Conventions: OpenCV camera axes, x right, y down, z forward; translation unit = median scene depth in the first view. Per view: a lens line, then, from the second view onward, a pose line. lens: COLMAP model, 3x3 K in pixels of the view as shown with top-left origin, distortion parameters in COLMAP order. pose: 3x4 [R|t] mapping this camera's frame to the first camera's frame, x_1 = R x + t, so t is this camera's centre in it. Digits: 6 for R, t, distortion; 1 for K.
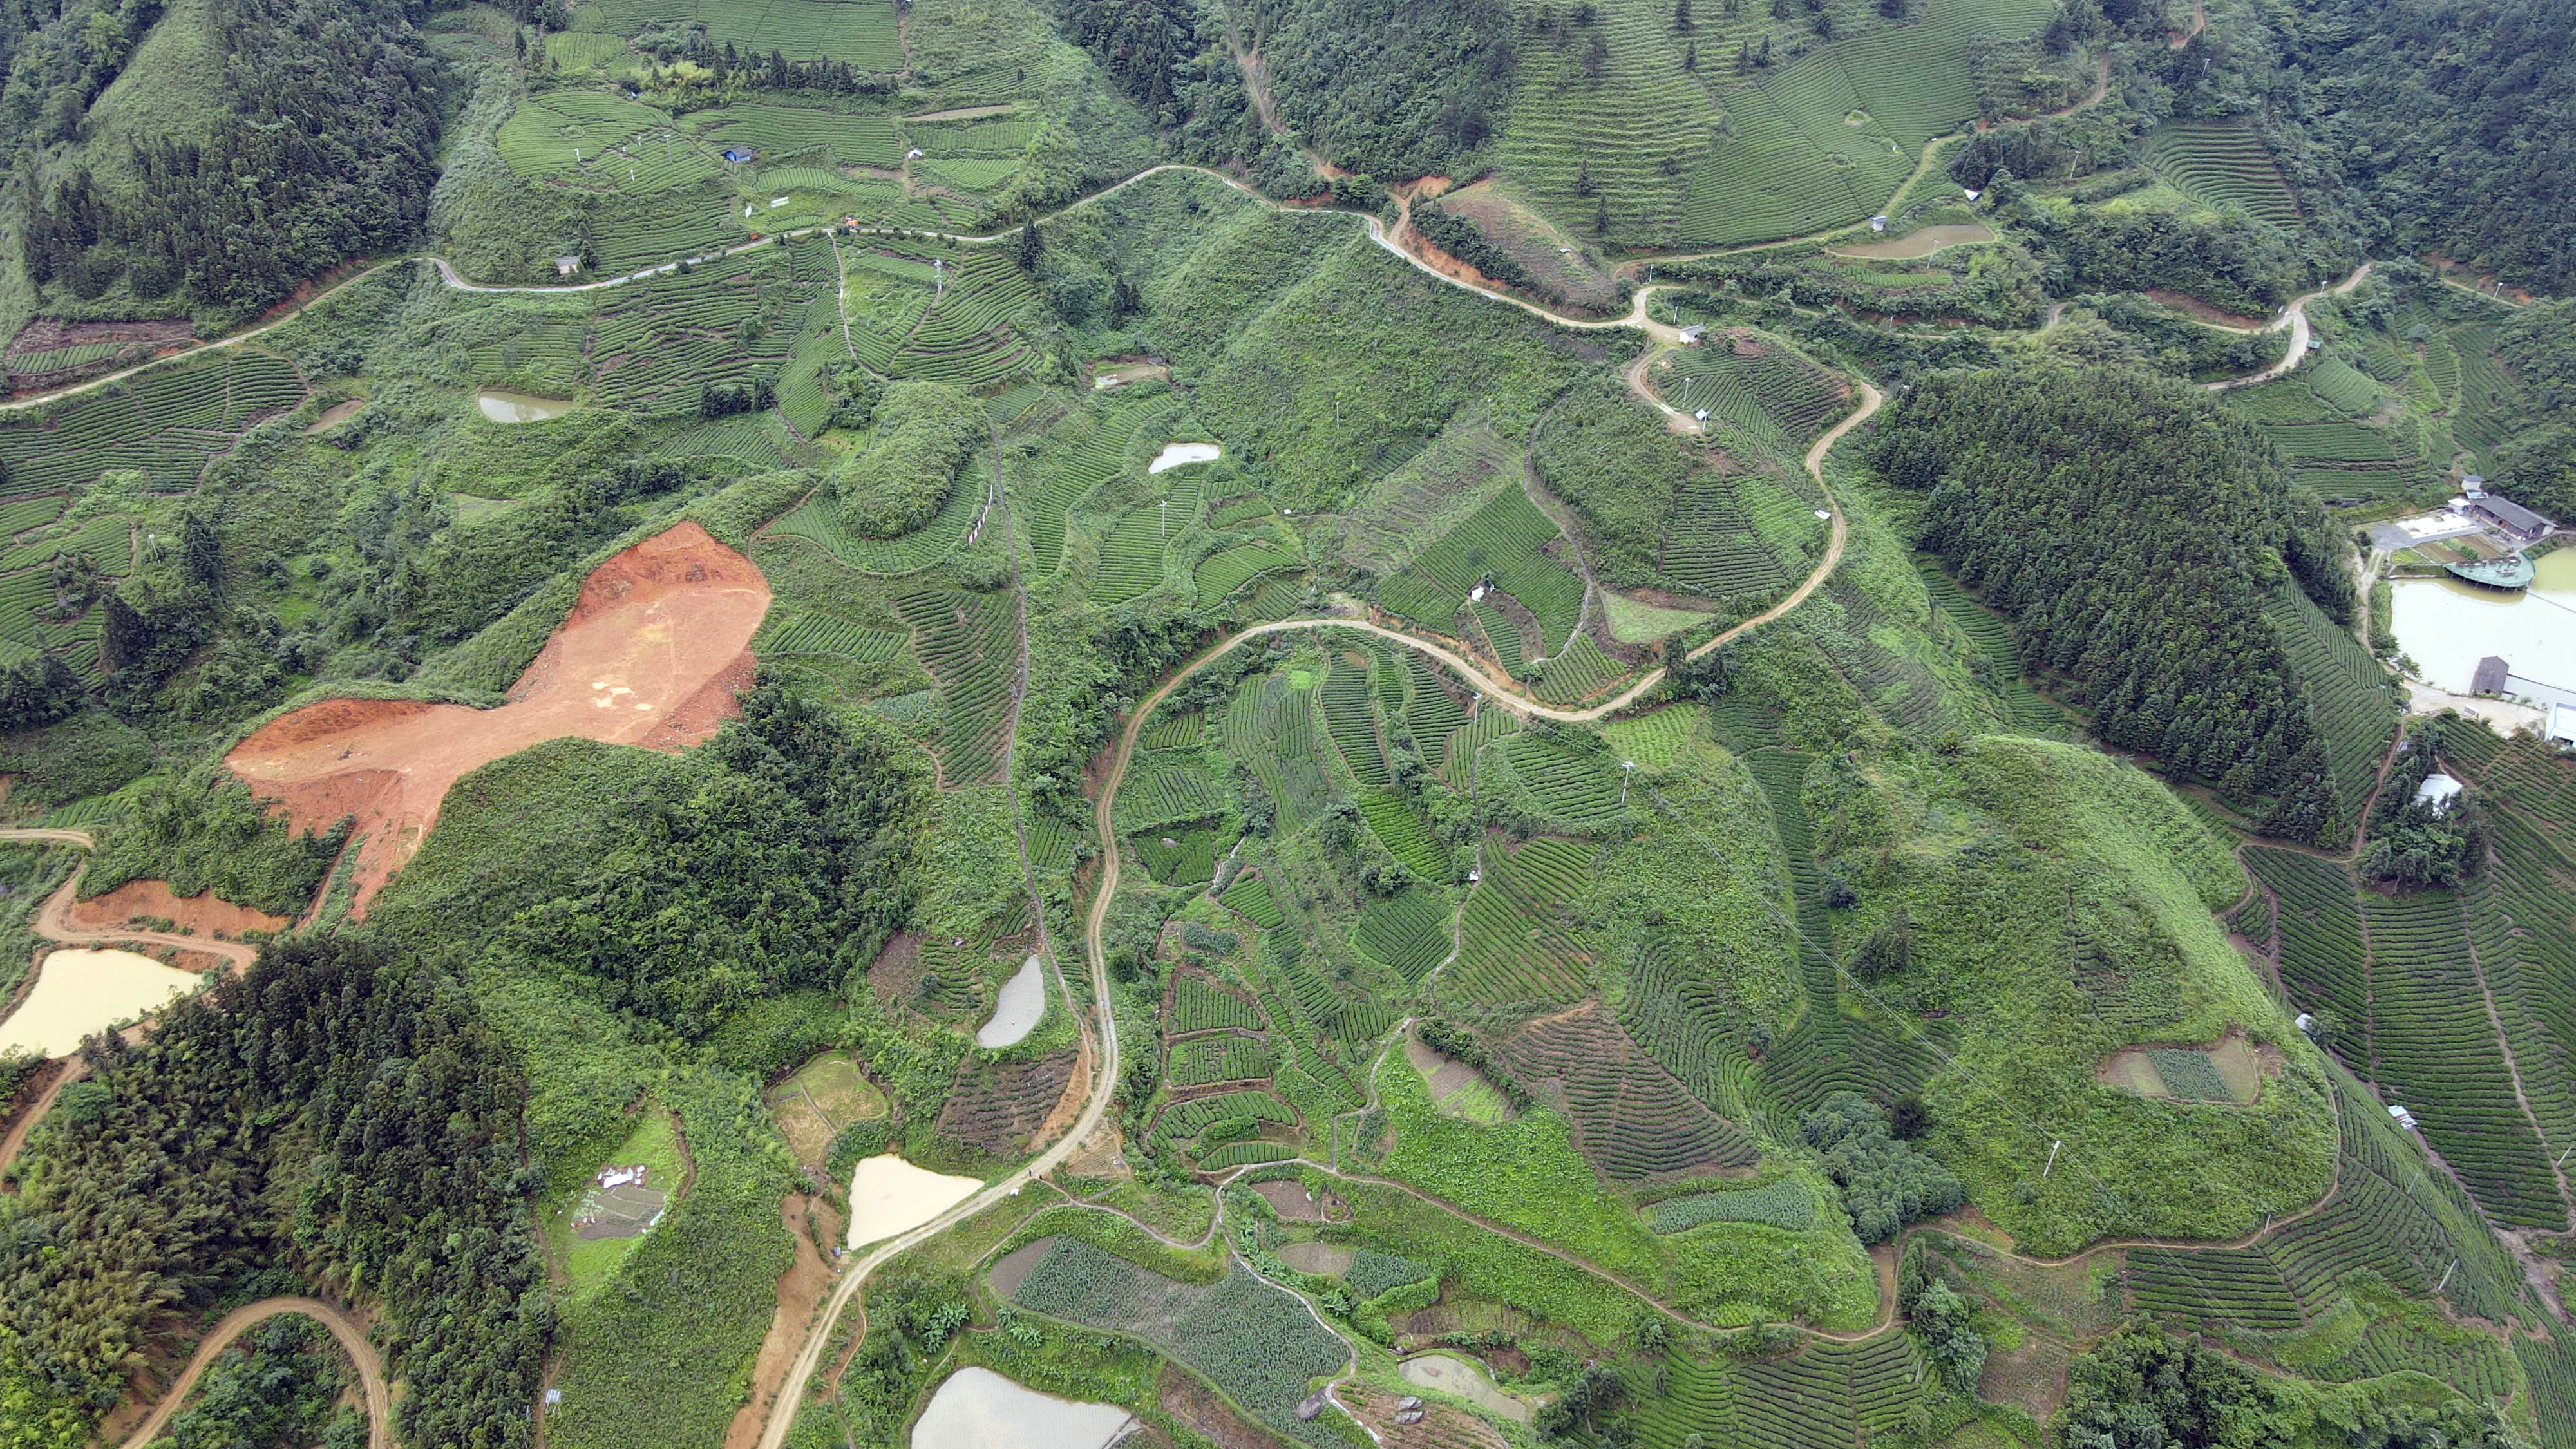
lens RADIAL K [[1891.5, 0, 1280.7], [0, 1891.5, 729.0], [0, 0, 1]] dist [0.002337, 0.027353]
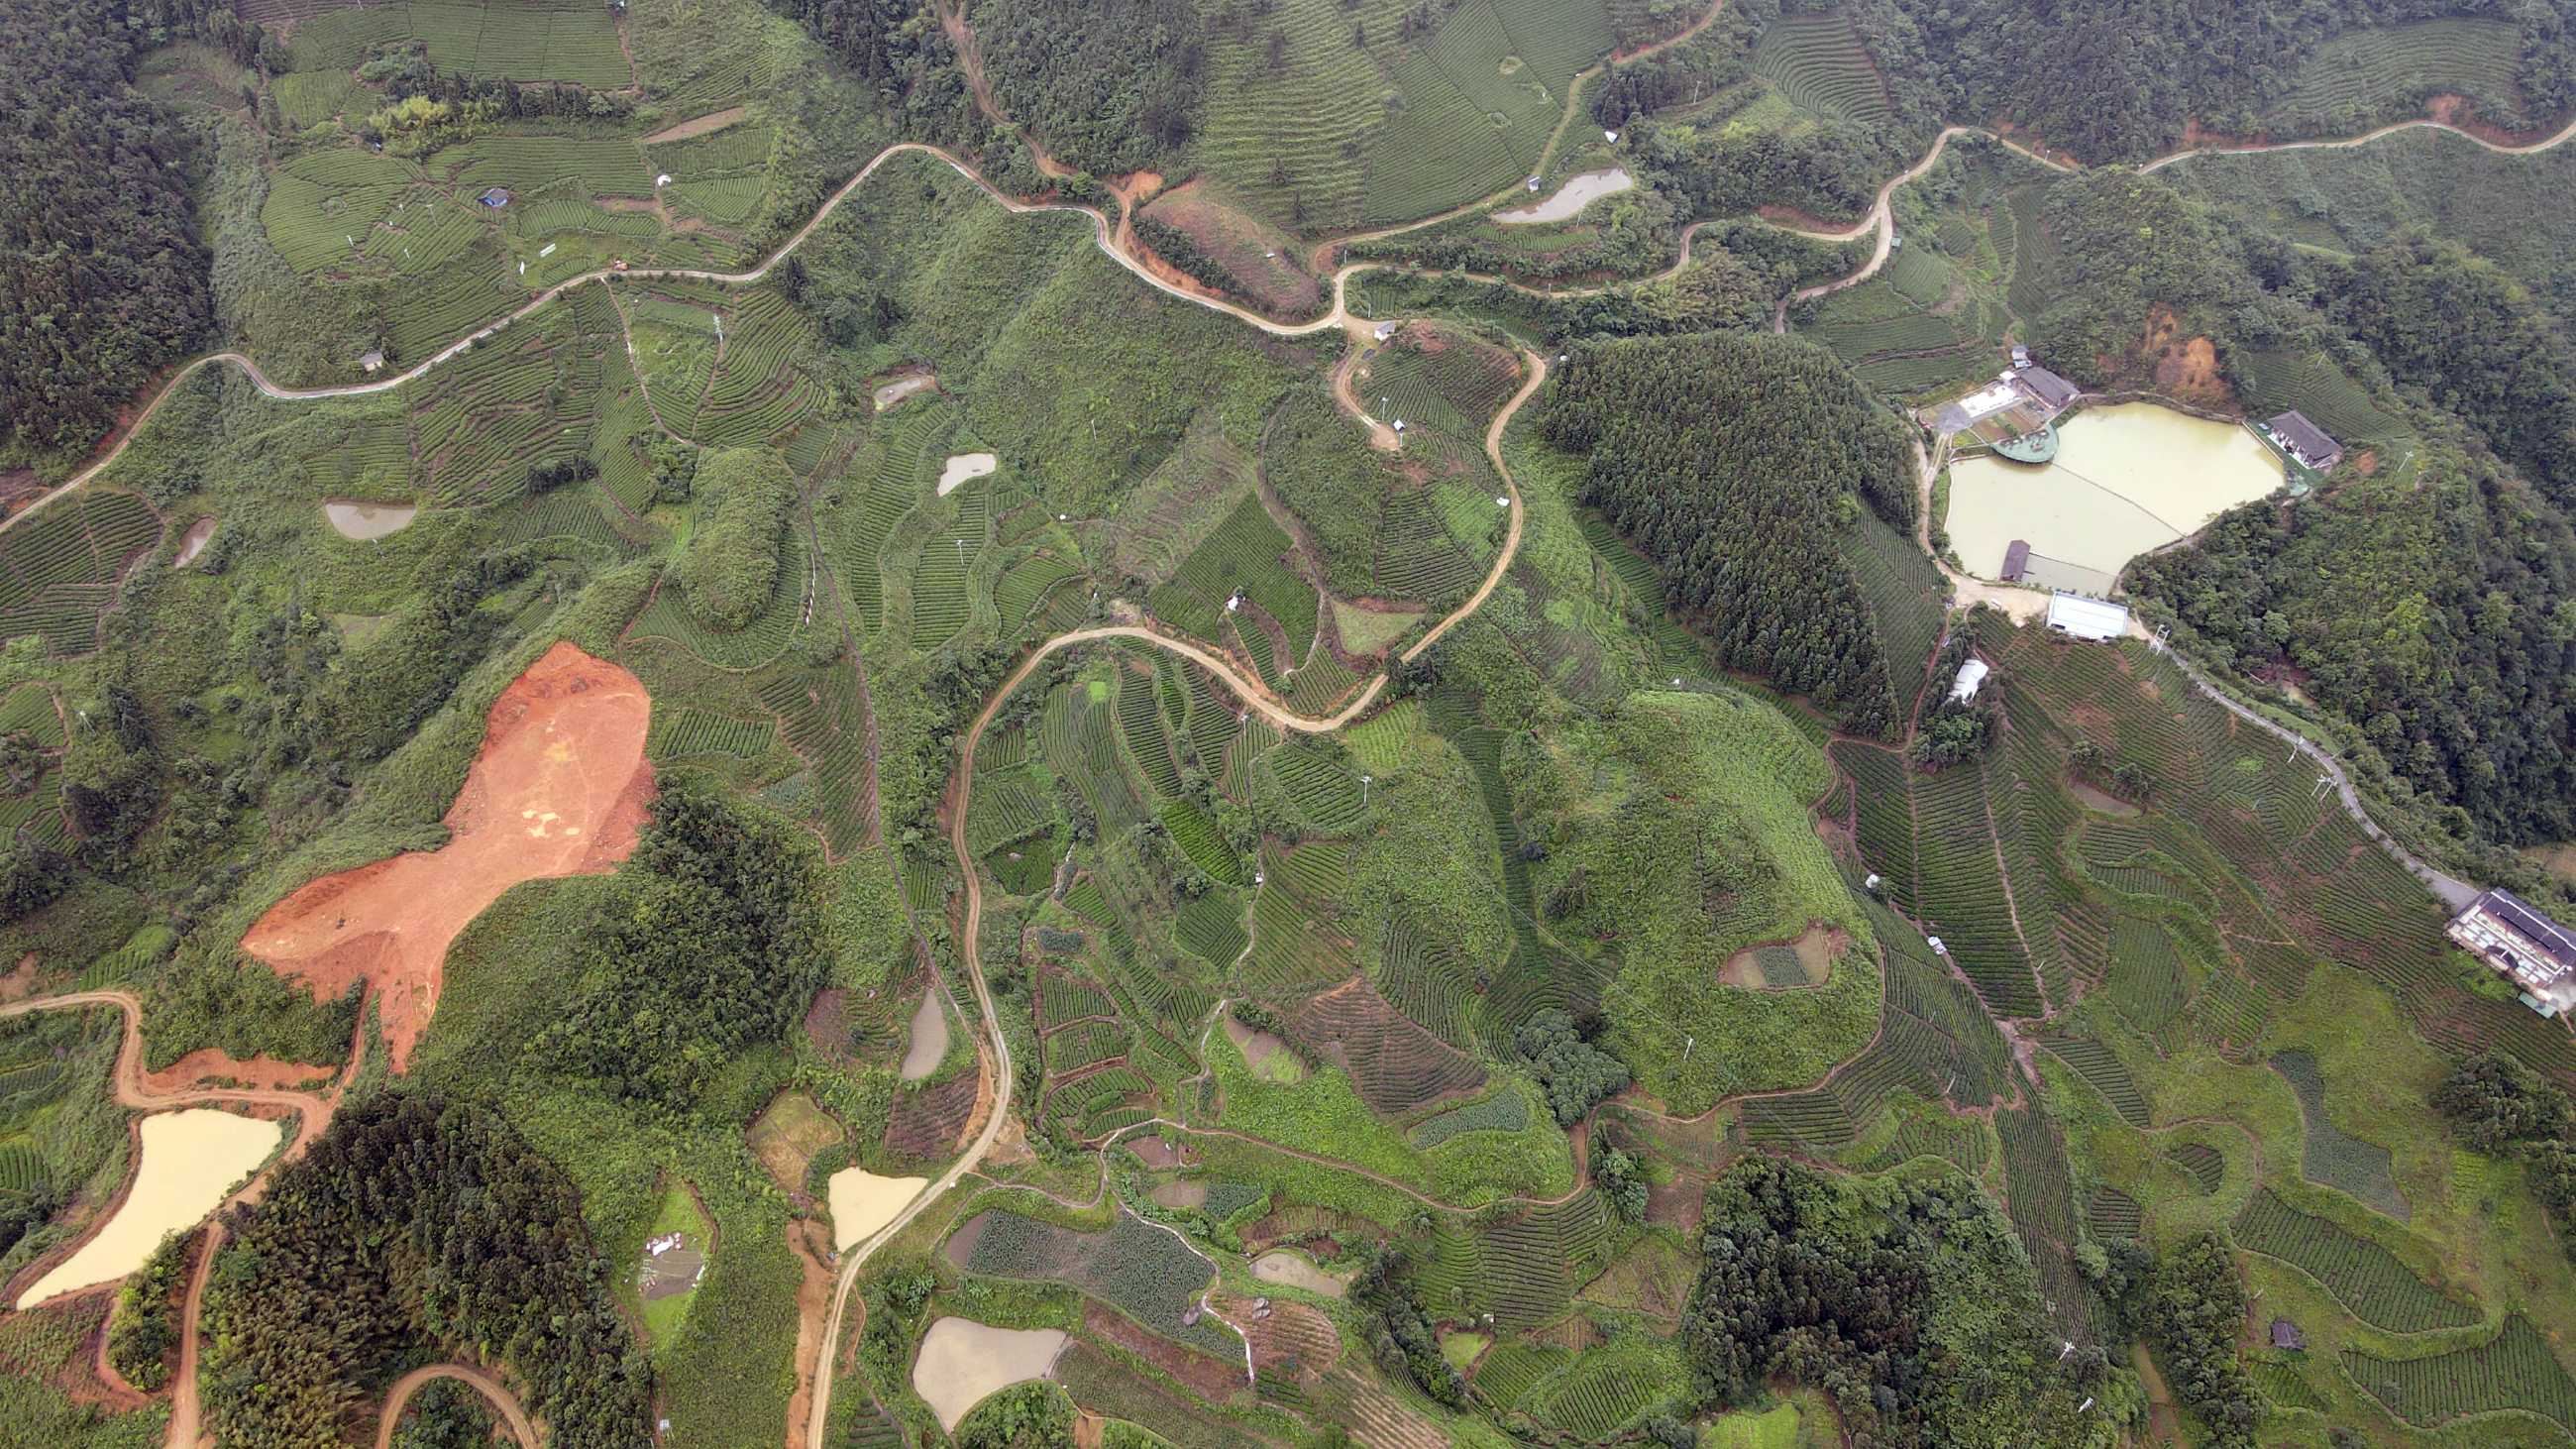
lens RADIAL K [[1891.9, 0, 1282.4], [0, 1891.9, 726.5], [0, 0, 1]] dist [0.002337, 0.027353]
pose [[0.984878, -0.142993, 0.097817, 0.004710], [0.115777, 0.963242, 0.242404, -0.295721], [-0.128884, -0.227414, 0.965232, -0.206632]]
